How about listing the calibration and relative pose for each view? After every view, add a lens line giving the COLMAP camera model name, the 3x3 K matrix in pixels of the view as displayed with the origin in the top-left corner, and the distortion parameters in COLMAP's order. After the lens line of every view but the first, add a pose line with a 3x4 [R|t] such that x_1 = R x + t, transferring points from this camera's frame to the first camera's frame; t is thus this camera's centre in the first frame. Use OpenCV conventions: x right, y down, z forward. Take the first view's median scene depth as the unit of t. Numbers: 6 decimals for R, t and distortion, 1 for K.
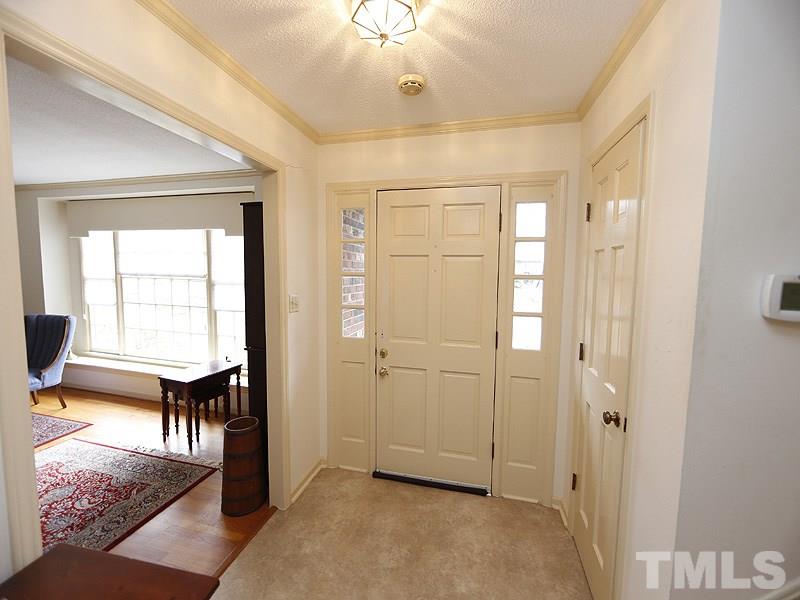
lens RADIAL K [[327.6, 0, 401.3], [0, 327.6, 296.9], [0, 0, 1]] dist [0.001678, 0.000098]
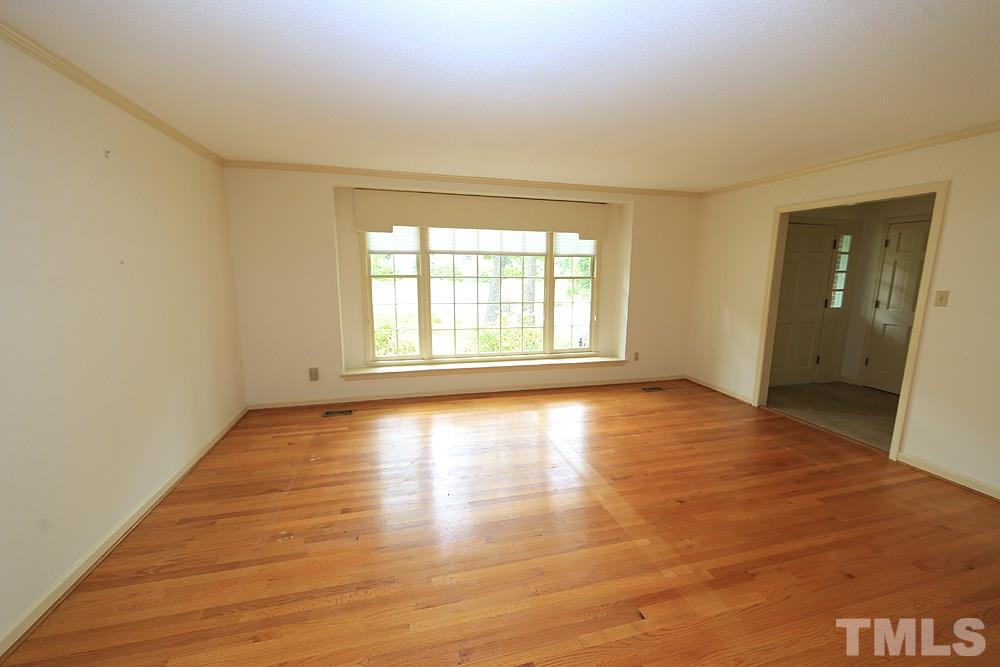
lens RADIAL K [[391.0, 0, 496.3], [0, 391.0, 334.7], [0, 0, 1]] dist [0.001559, 0.000051]
pose [[0.886761, -0.083354, 0.454650, -2.493890], [0.041082, 0.993926, 0.102097, -0.007639], [-0.460399, -0.071858, 0.884799, -0.195796]]
